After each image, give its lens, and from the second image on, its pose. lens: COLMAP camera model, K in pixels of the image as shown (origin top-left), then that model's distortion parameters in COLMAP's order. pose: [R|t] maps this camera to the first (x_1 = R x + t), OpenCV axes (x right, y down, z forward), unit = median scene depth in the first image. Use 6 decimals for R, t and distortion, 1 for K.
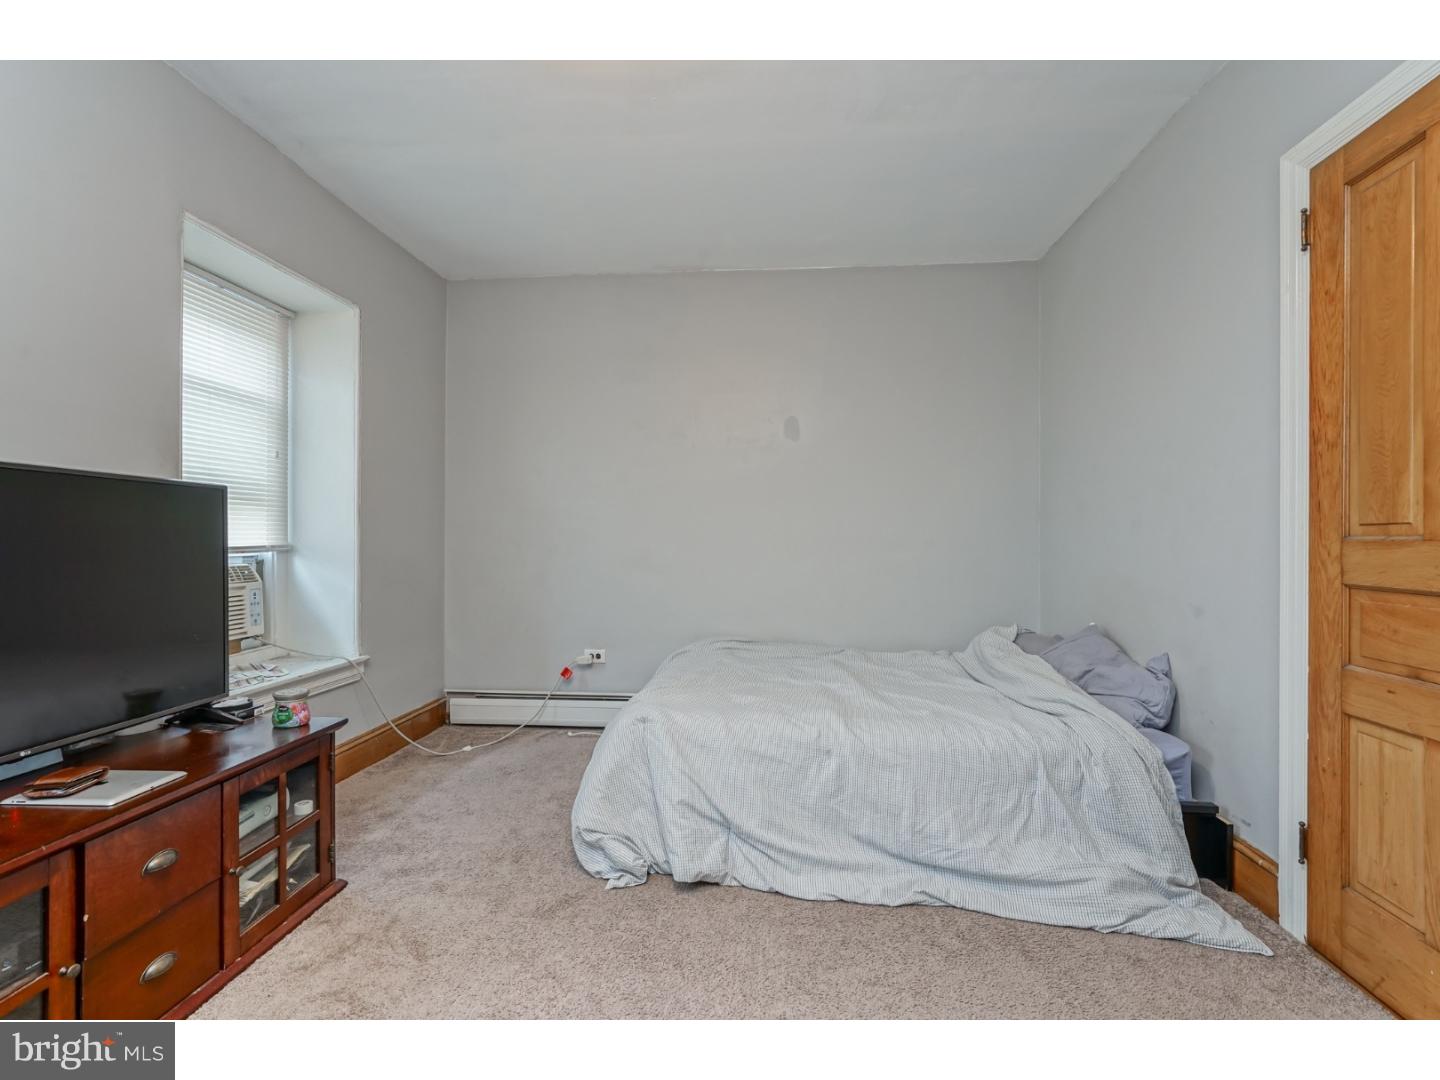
lens RADIAL K [[663.7, 0, 725.4], [0, 663.7, 537.6], [0, 0, 1]] dist [-0.012064, 0.004359]
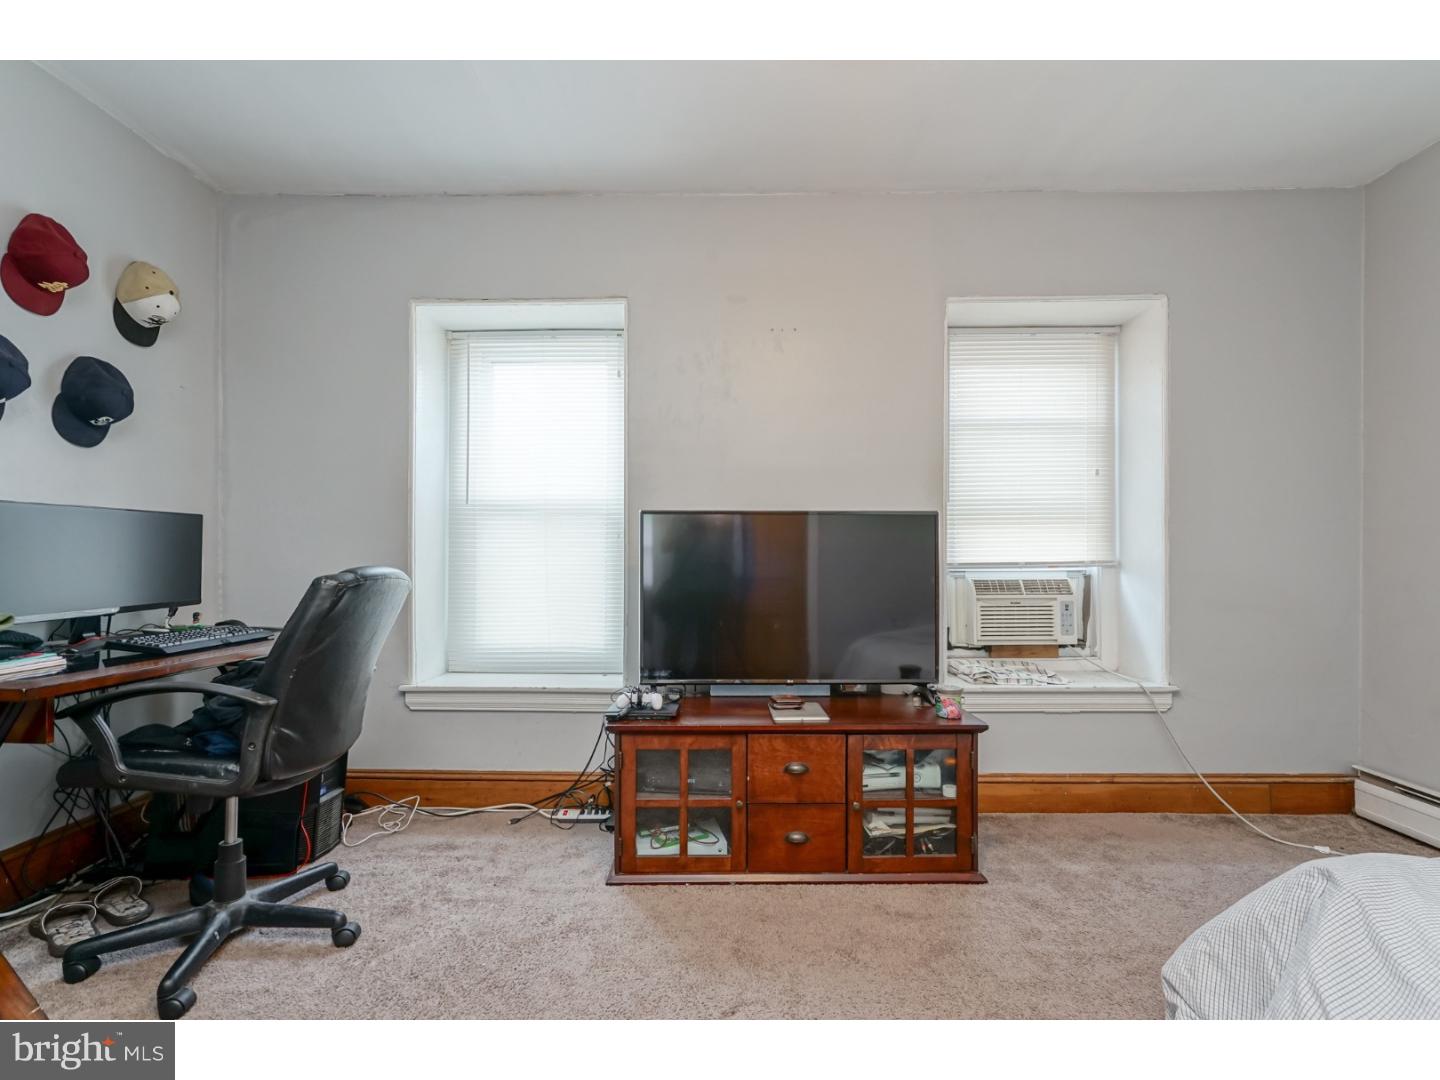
lens RADIAL K [[663.7, 0, 726.8], [0, 663.7, 553.9], [0, 0, 1]] dist [-0.012064, 0.004359]
pose [[0.061988, -0.004854, -0.998065, 0.311108], [0.003322, 0.999984, -0.004657, 0.004398], [0.998071, -0.003027, 0.062003, 0.361083]]
